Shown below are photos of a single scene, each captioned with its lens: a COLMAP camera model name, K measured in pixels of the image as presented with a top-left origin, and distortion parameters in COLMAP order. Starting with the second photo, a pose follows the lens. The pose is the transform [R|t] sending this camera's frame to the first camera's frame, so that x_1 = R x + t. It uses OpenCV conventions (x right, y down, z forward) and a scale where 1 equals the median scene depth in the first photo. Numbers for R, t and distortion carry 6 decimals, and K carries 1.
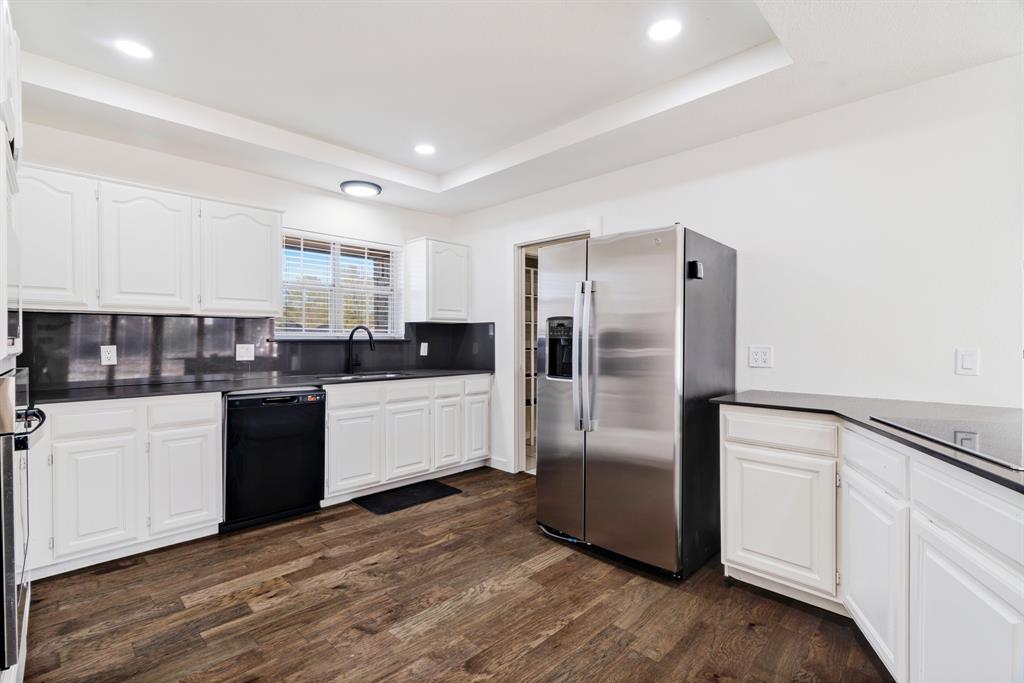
lens RADIAL K [[463.1, 0, 508.6], [0, 463.1, 344.1], [0, 0, 1]] dist [-0.008833, 0.000930]
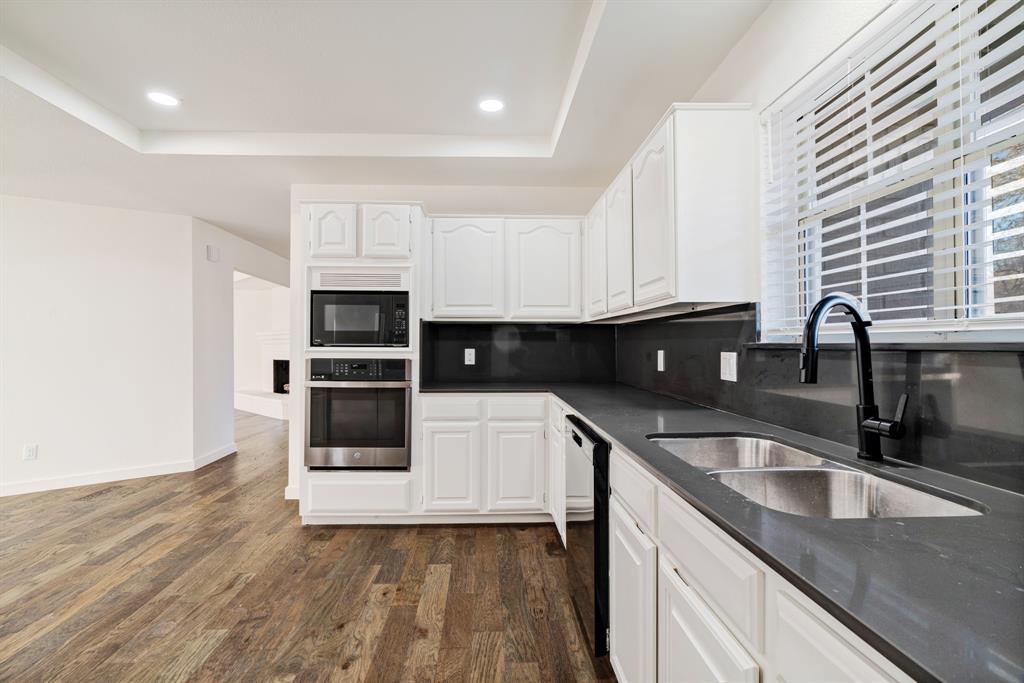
lens RADIAL K [[463.1, 0, 505.8], [0, 463.1, 338.5], [0, 0, 1]] dist [-0.008833, 0.000930]
pose [[-0.673588, -0.011872, -0.739012, 0.072365], [-0.003145, 0.999908, -0.013196, -0.015659], [0.739100, -0.006564, -0.673563, 1.716801]]
